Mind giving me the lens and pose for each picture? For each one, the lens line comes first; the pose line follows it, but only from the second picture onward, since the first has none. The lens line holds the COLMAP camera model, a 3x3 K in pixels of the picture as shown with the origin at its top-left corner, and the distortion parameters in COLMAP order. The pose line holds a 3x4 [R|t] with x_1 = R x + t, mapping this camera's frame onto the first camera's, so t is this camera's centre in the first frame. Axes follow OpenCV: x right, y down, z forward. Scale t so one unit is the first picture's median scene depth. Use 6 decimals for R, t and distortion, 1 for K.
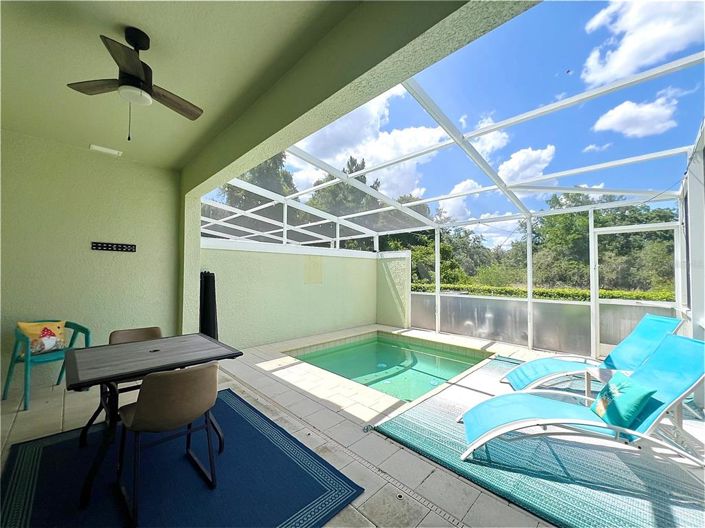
lens RADIAL K [[286.9, 0, 352.7], [0, 286.9, 265.9], [0, 0, 1]] dist [-0.000033, 0.000014]
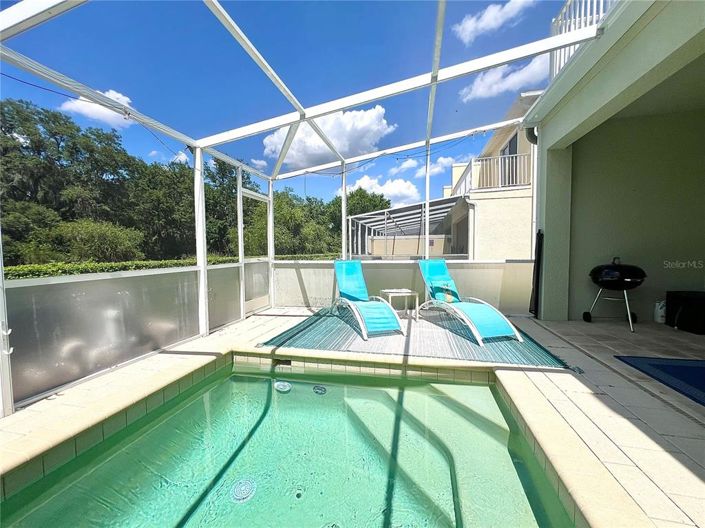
lens RADIAL K [[286.9, 0, 354.3], [0, 286.9, 263.8], [0, 0, 1]] dist [-0.000033, 0.000014]
pose [[-0.536265, -0.034265, 0.843354, -0.313980], [-0.007734, 0.999333, 0.035685, 0.134477], [-0.844014, 0.012614, -0.536173, 1.897938]]
